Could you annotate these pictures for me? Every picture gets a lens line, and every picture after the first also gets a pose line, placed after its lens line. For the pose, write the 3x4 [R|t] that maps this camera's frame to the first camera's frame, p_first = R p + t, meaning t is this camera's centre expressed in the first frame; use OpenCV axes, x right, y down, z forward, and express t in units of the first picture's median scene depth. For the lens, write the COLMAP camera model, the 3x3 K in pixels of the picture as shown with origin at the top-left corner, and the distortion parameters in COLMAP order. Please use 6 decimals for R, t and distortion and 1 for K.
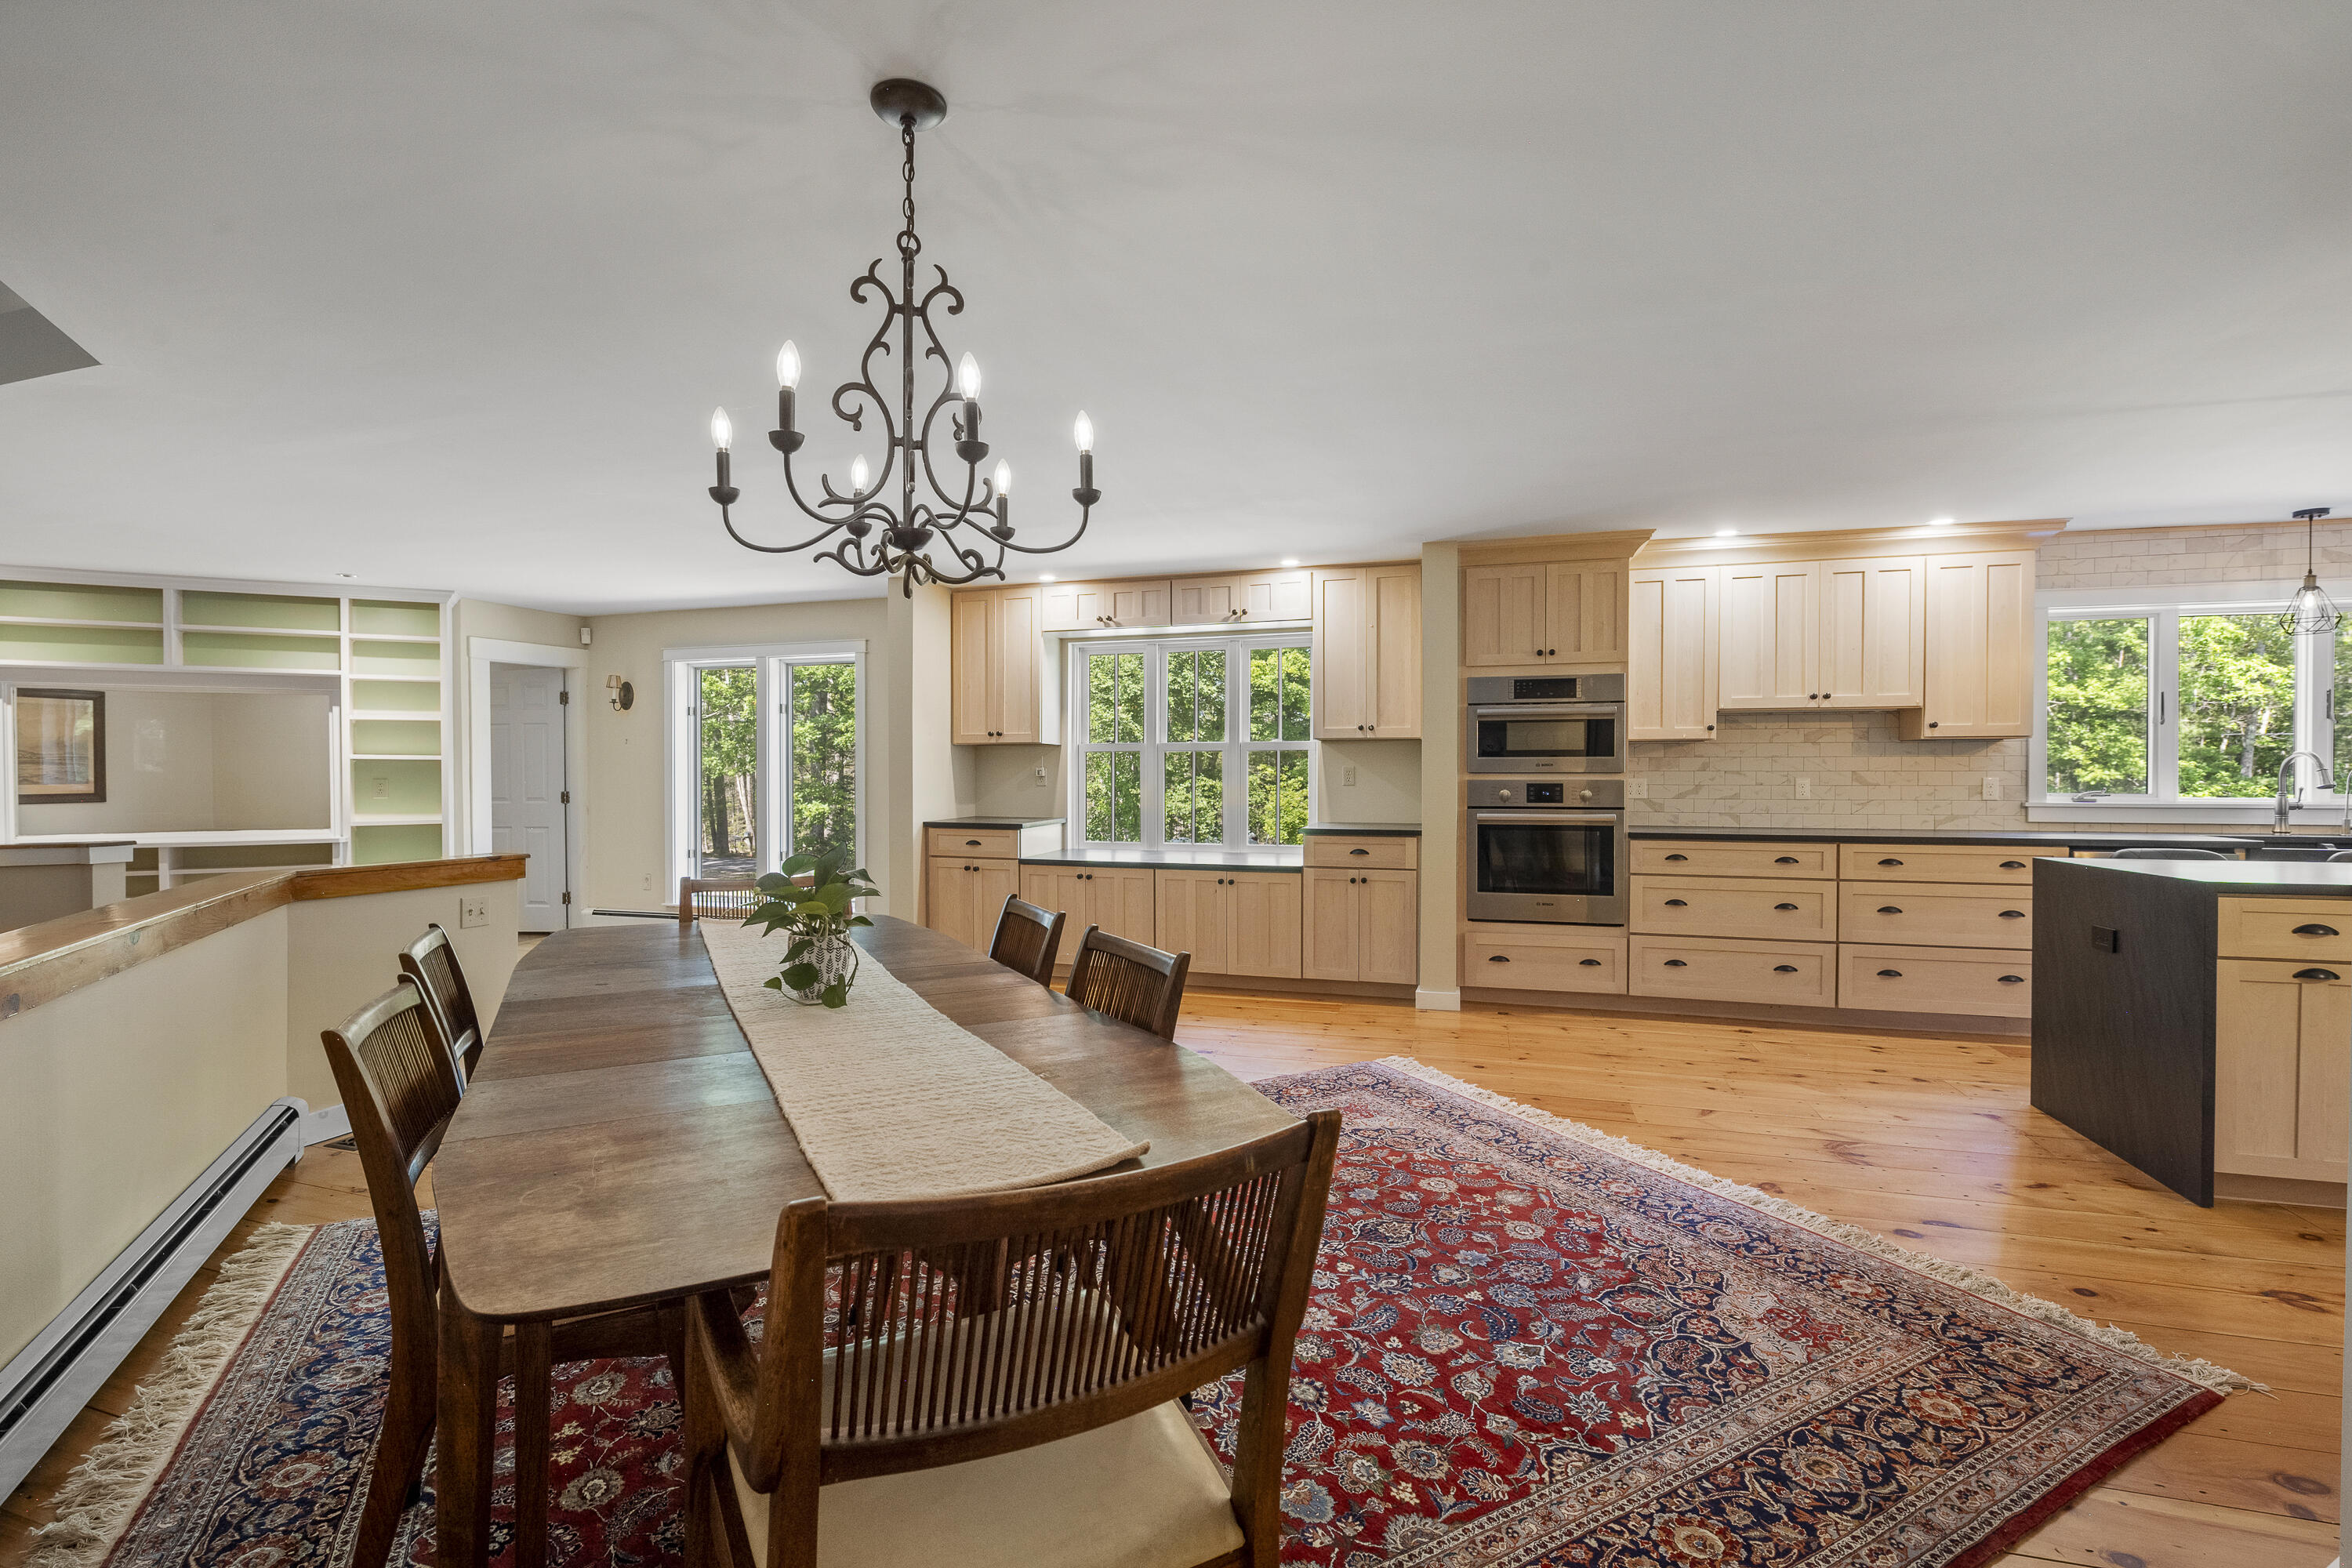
lens RADIAL K [[1062.7, 0, 1178.2], [0, 1062.7, 774.7], [0, 0, 1]] dist [-0.000644, -0.000562]
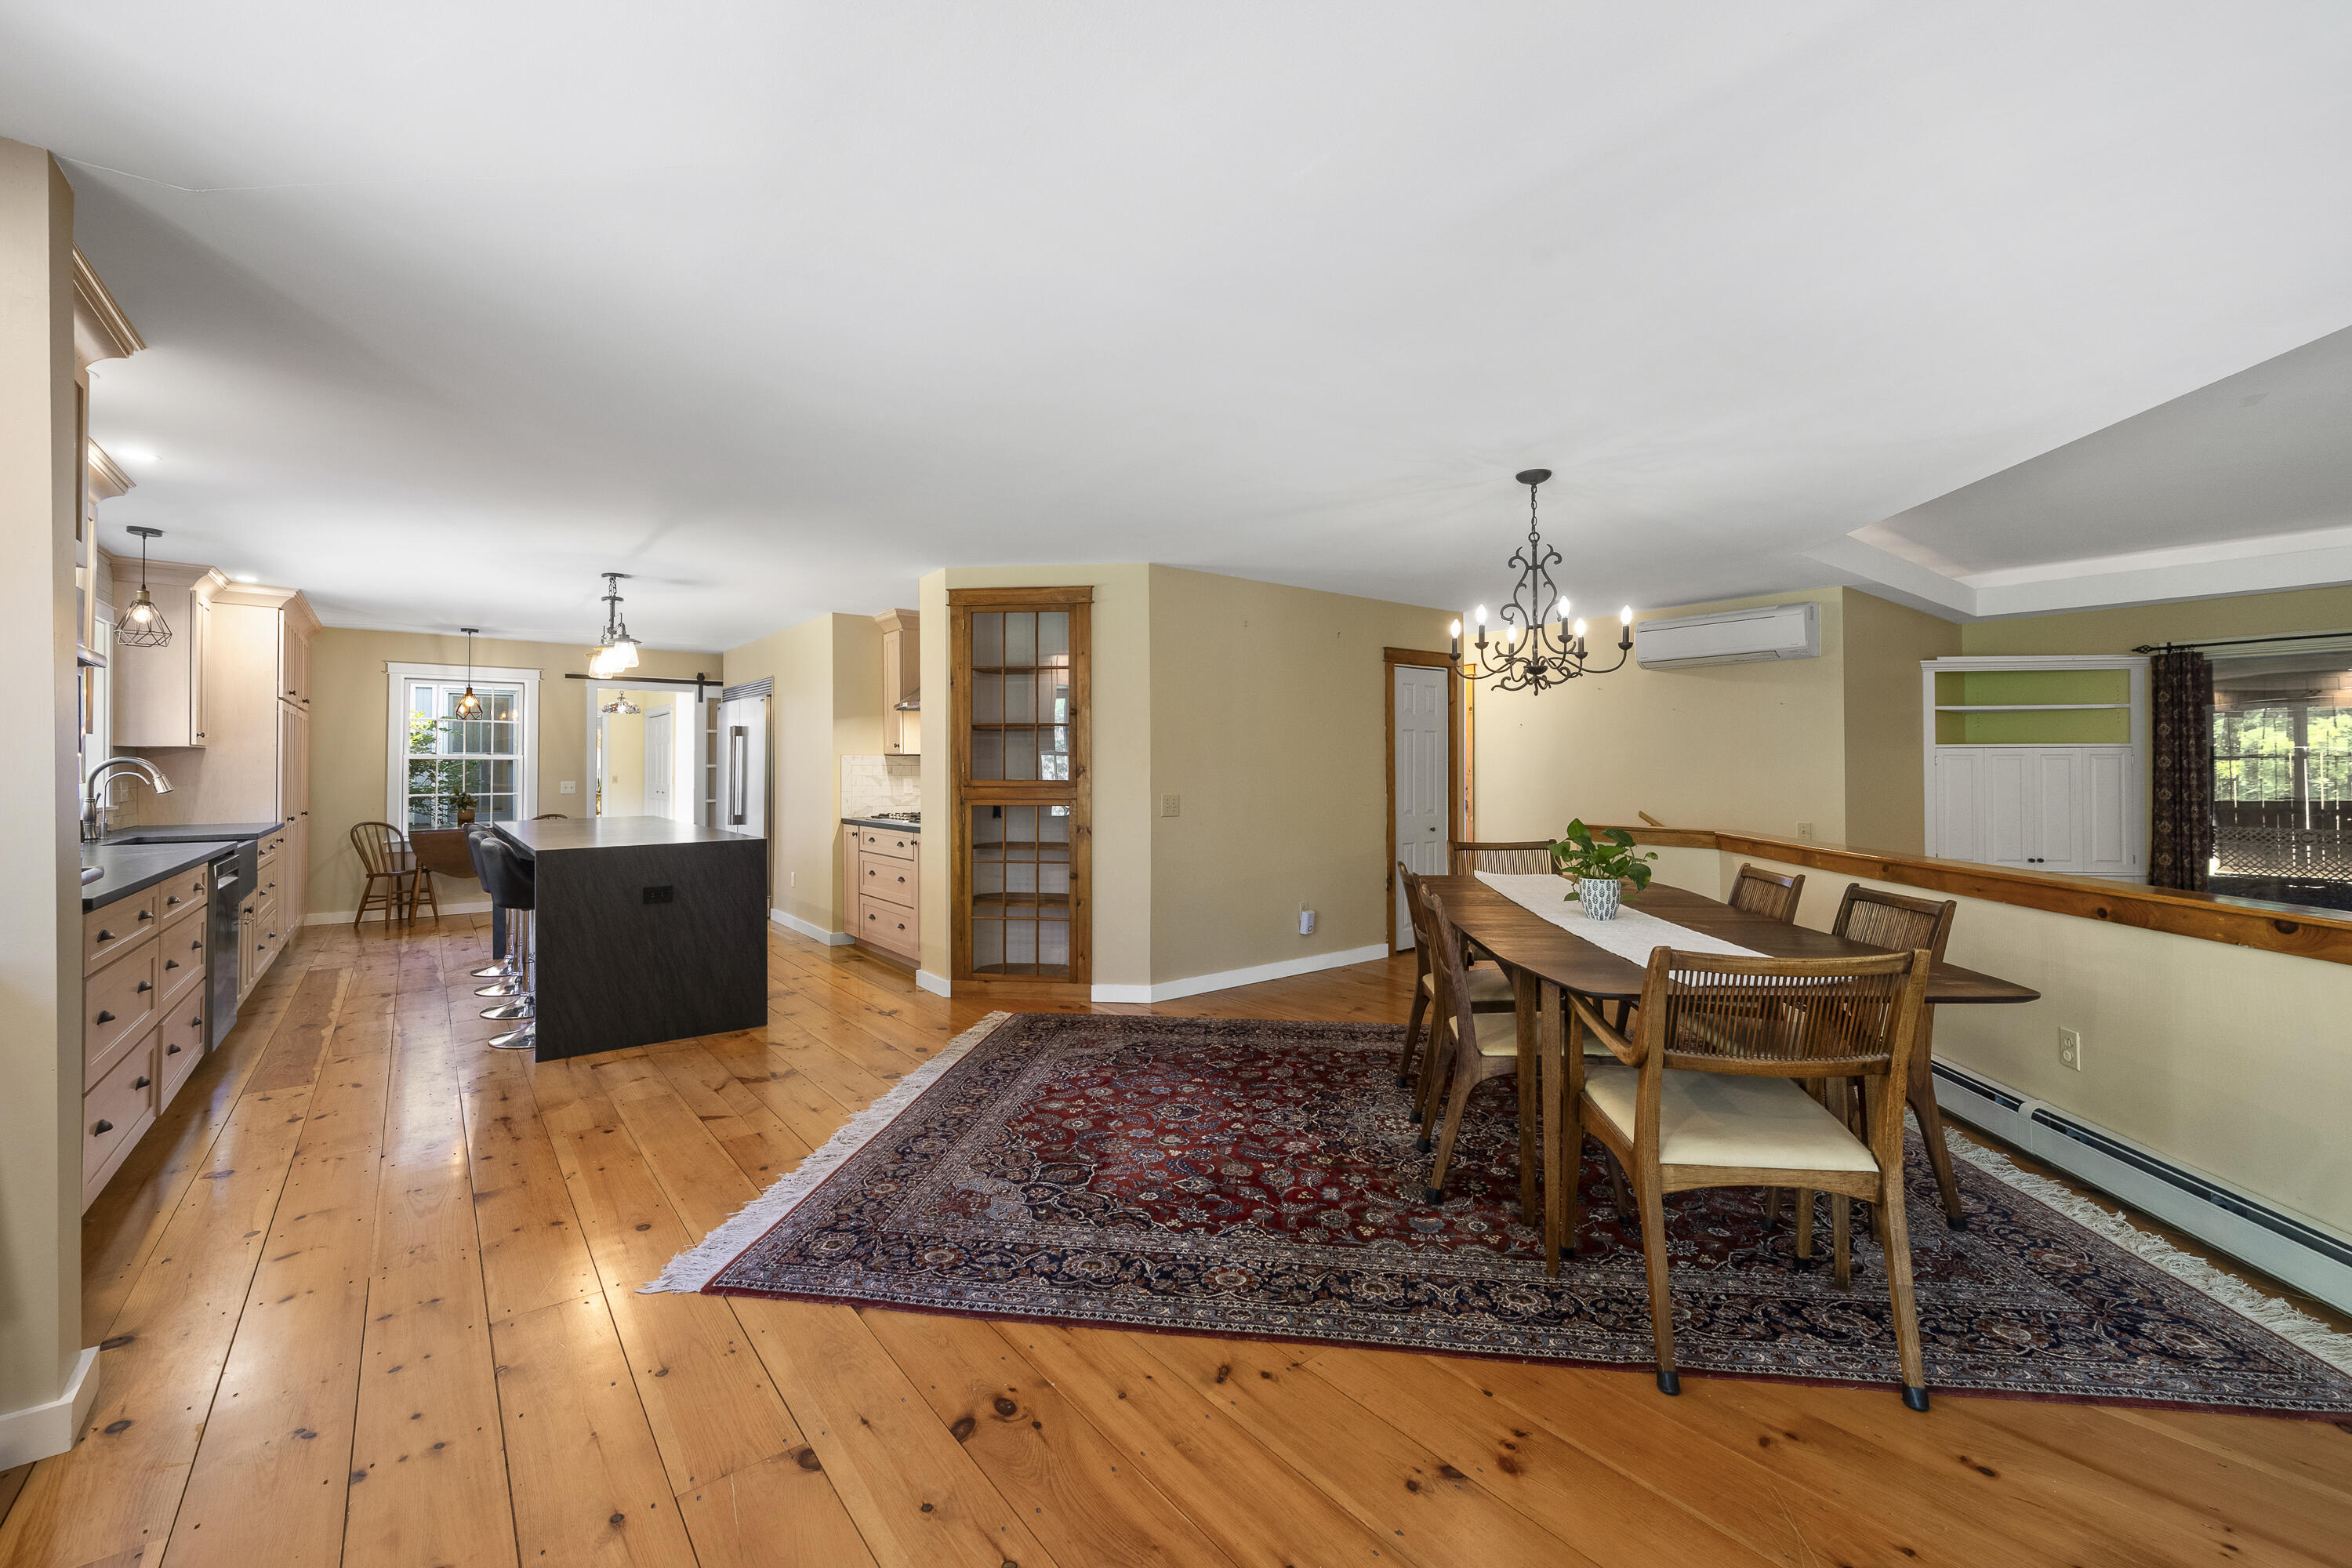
lens RADIAL K [[941.7, 0, 1172.3], [0, 941.7, 774.2], [0, 0, 1]] dist [-0.004005, -0.000378]
pose [[-0.820856, 0.003711, 0.571123, -0.454606], [0.007578, 0.999962, 0.004394, -0.005284], [-0.571085, 0.007935, -0.820853, 1.859894]]
